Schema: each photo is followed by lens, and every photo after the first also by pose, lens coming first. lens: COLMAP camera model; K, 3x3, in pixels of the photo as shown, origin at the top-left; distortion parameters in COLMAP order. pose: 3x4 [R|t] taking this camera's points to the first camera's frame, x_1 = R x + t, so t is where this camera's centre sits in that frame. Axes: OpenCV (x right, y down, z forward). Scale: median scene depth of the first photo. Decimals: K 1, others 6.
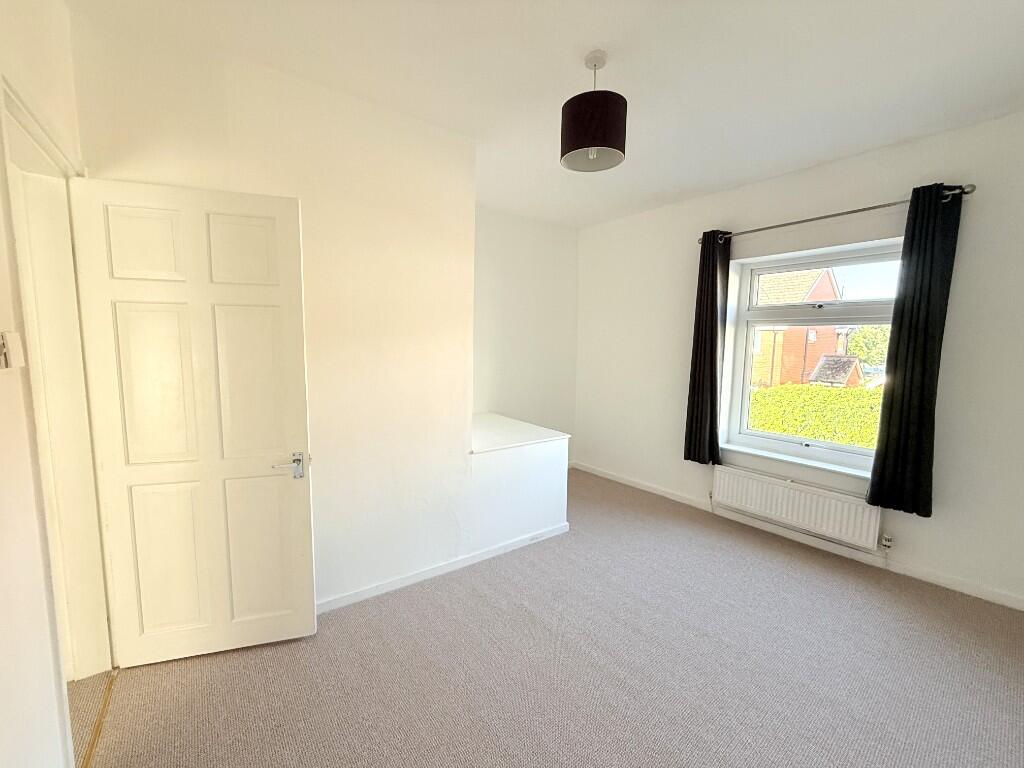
lens RADIAL K [[406.7, 0, 509.6], [0, 406.7, 383.2], [0, 0, 1]] dist [0.000744, 0.000128]
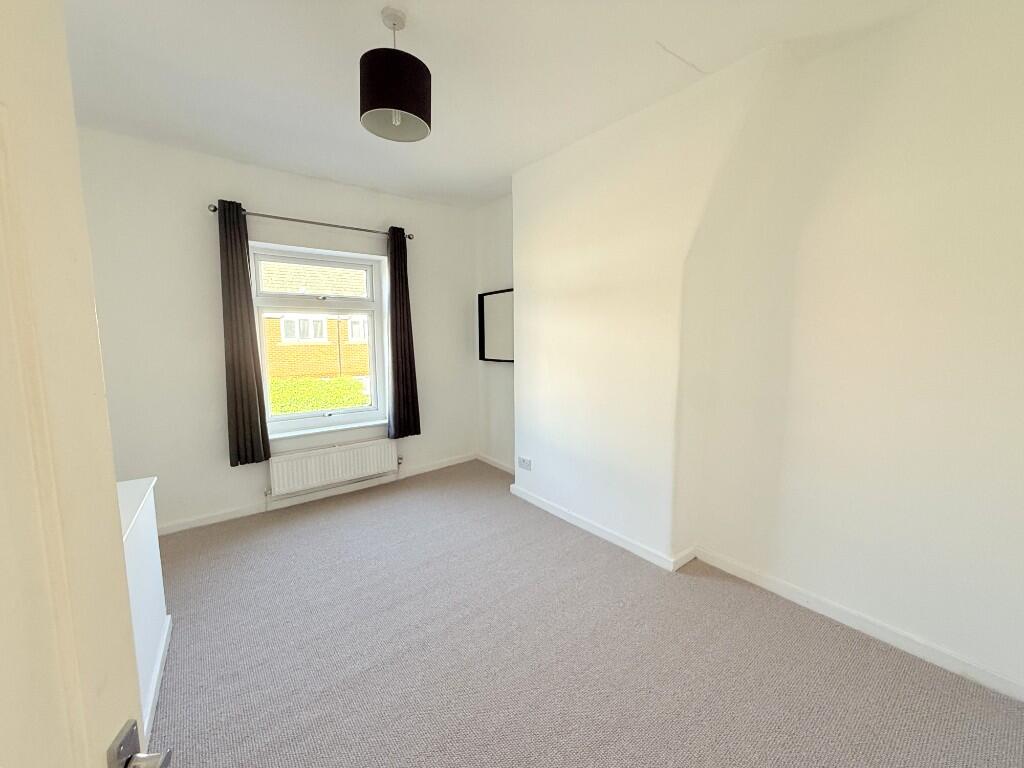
lens RADIAL K [[406.7, 0, 509.6], [0, 406.7, 383.2], [0, 0, 1]] dist [0.000744, 0.000128]
pose [[0.018900, -0.145126, 0.989233, -0.441349], [0.101588, 0.984568, 0.142501, -0.057510], [-0.994647, 0.097801, 0.033352, 0.440889]]
